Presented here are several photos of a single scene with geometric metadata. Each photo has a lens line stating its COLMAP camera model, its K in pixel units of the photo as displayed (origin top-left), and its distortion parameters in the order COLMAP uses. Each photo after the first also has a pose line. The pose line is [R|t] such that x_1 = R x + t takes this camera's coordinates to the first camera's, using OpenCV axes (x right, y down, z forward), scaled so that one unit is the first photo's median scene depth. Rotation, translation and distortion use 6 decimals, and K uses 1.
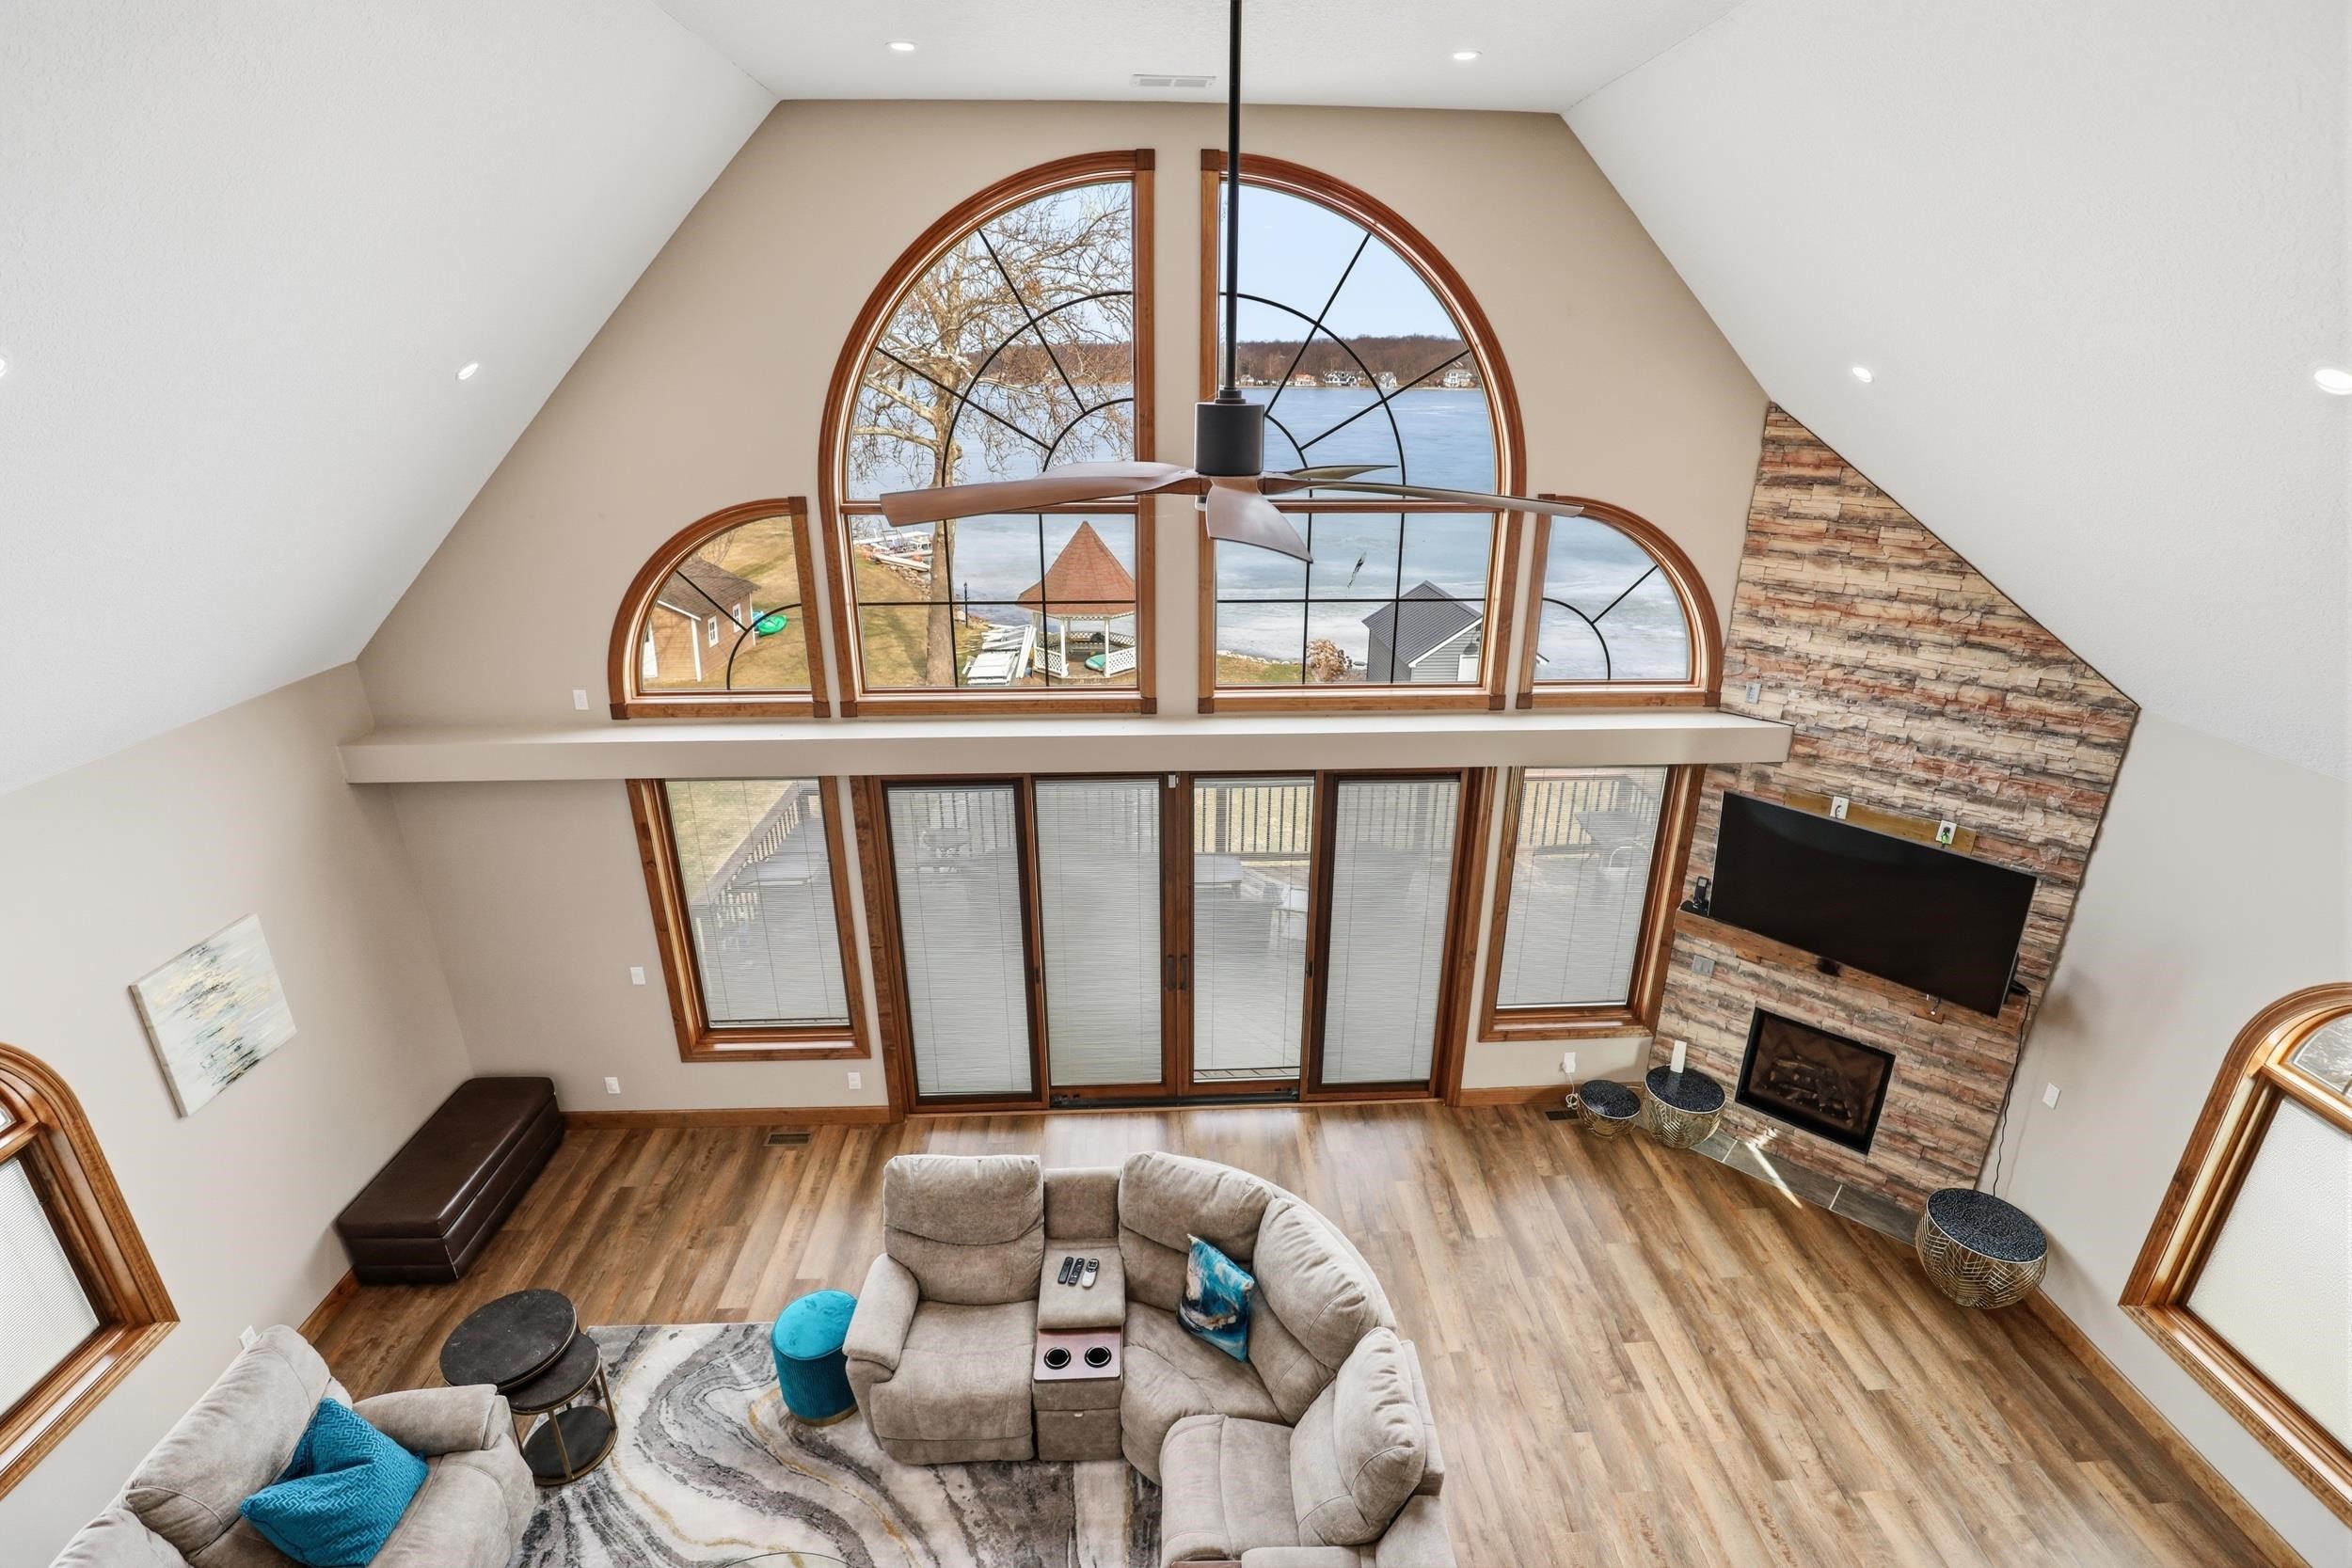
lens RADIAL K [[1090.2, 0, 1187.7], [0, 1090.2, 789.0], [0, 0, 1]] dist [-0.036940, 0.007647]
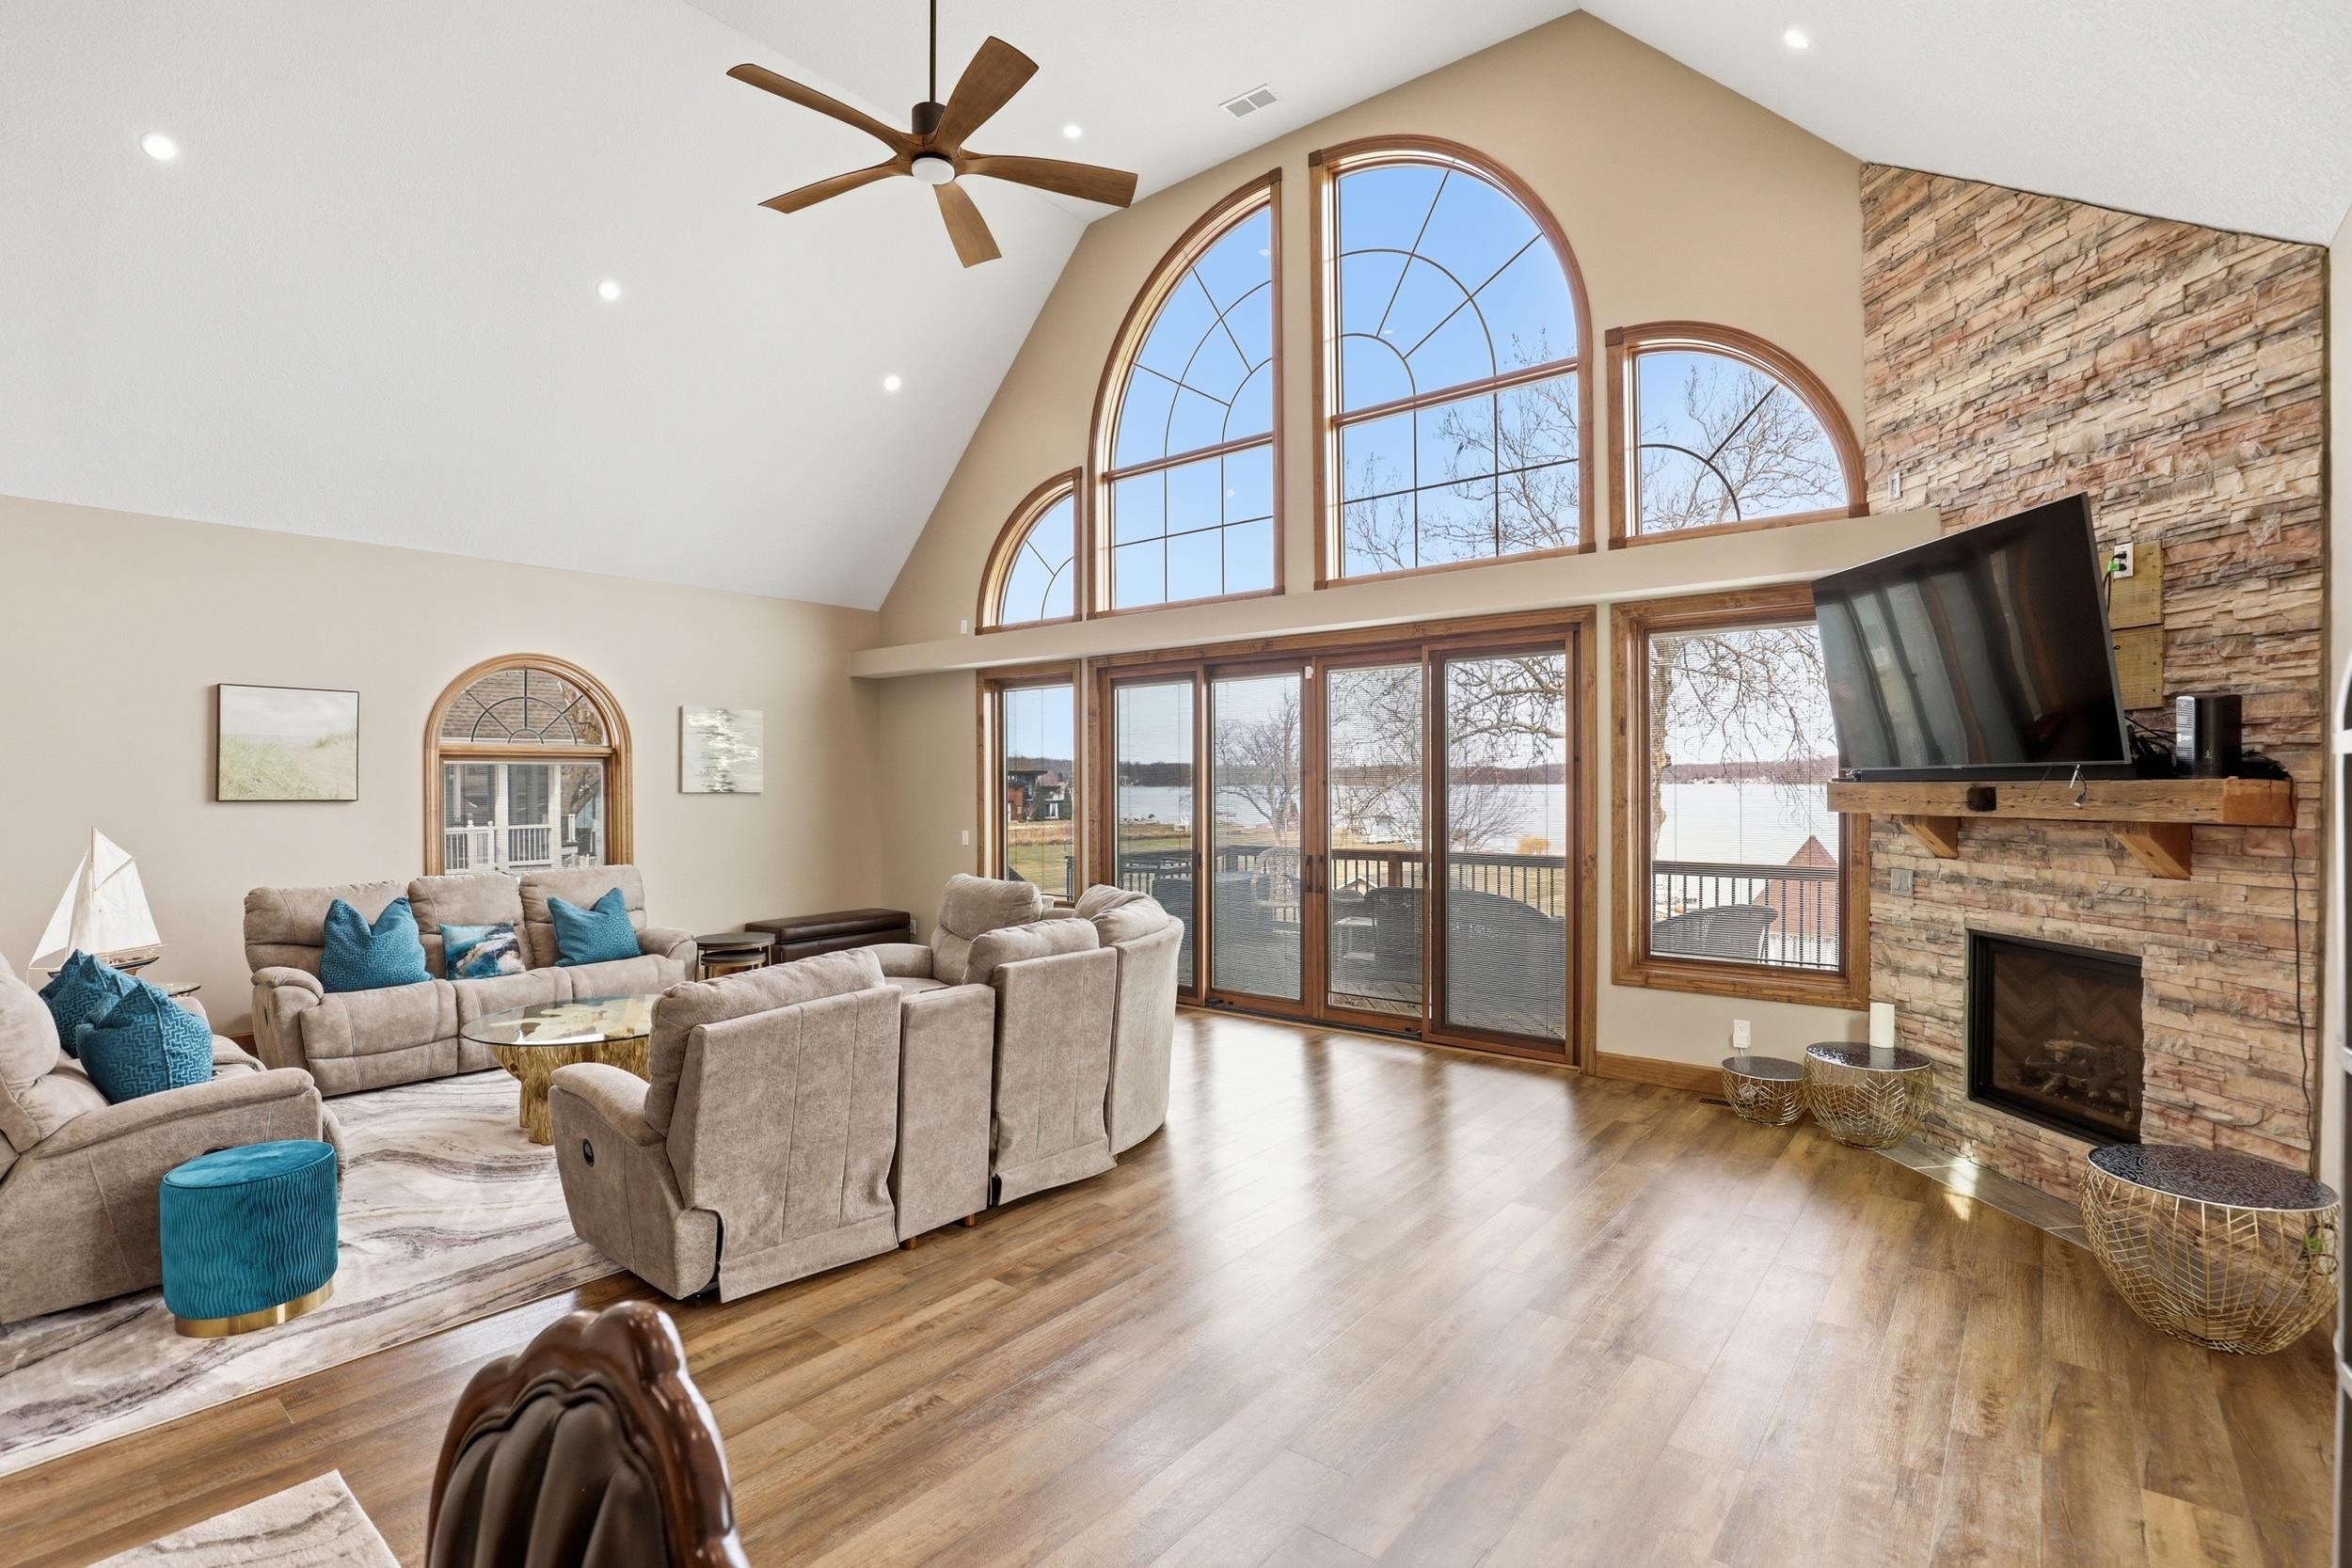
lens RADIAL K [[1090.2, 0, 1179.2], [0, 1090.2, 788.5], [0, 0, 1]] dist [-0.036940, 0.007647]
pose [[0.742276, -0.003096, -0.670087, 0.689507], [-0.234350, 0.935643, -0.263919, 0.466127], [0.627779, 0.352935, 0.693779, 0.218862]]
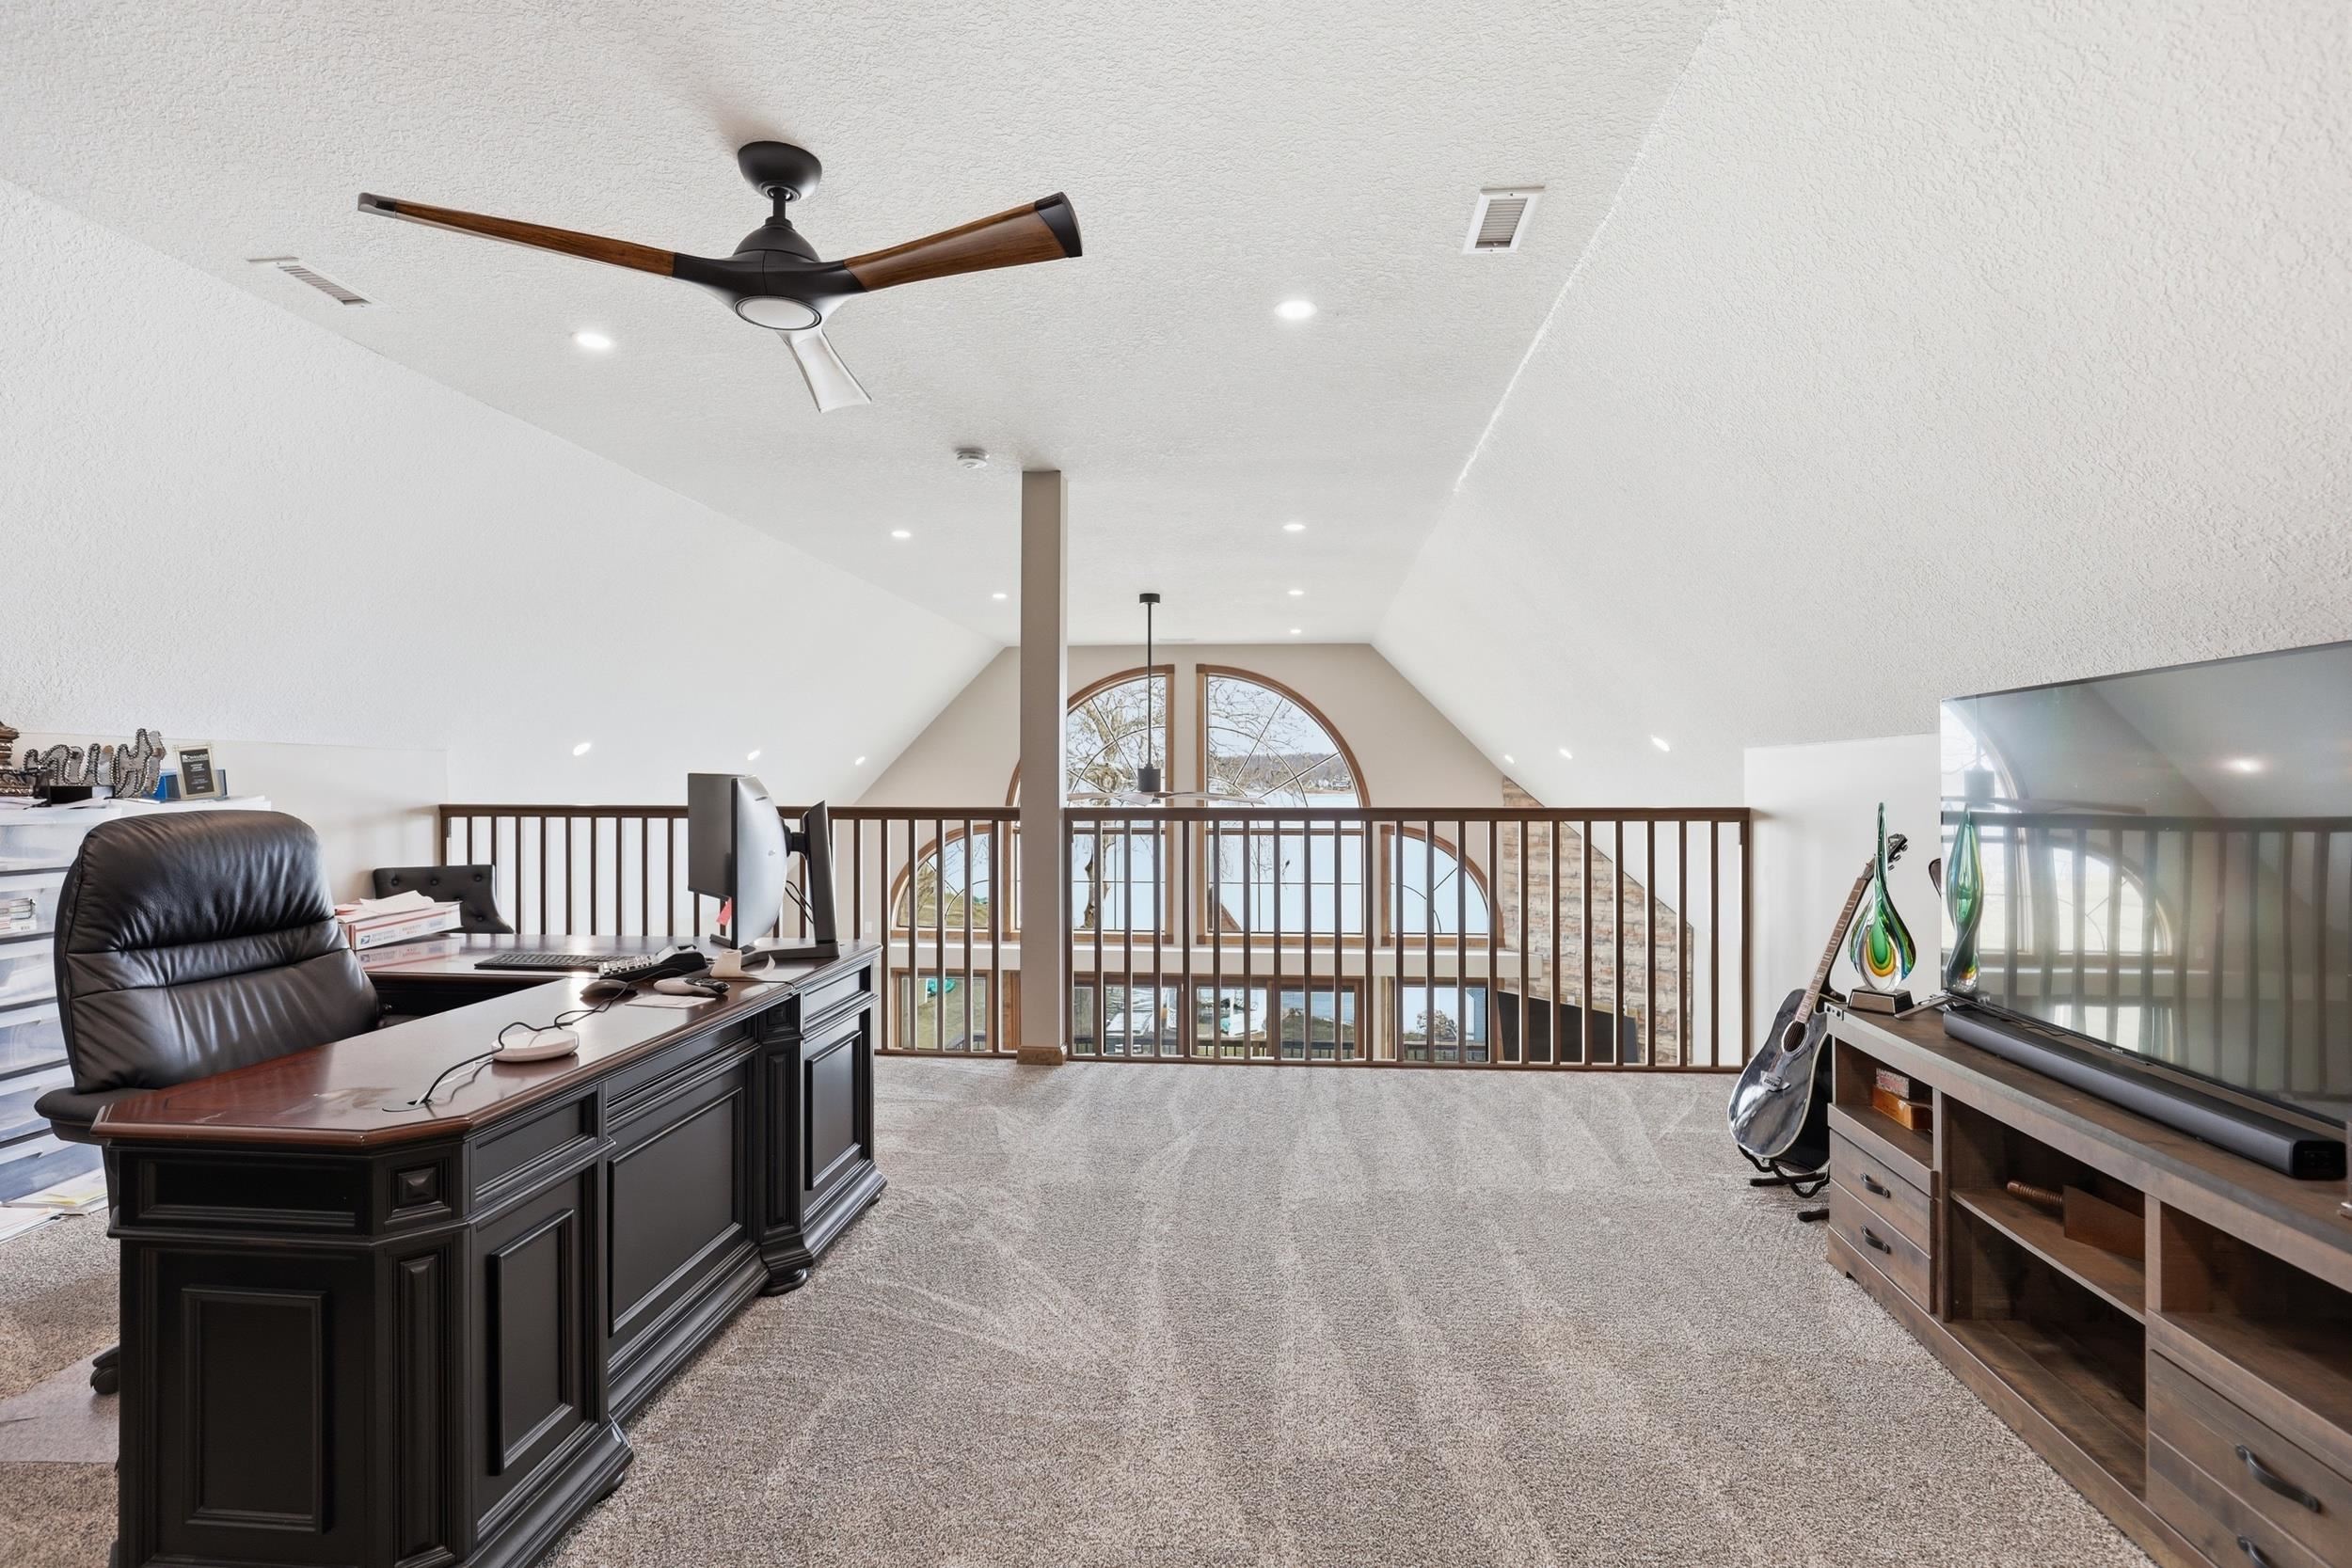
lens RADIAL K [[1090.2, 0, 1176.0], [0, 1090.2, 772.3], [0, 0, 1]] dist [-0.036940, 0.007647]
pose [[0.988478, -0.003185, -0.151332, 0.251940], [-0.052361, 0.930860, -0.361605, 0.323732], [0.142020, 0.365362, 0.919968, -0.763077]]
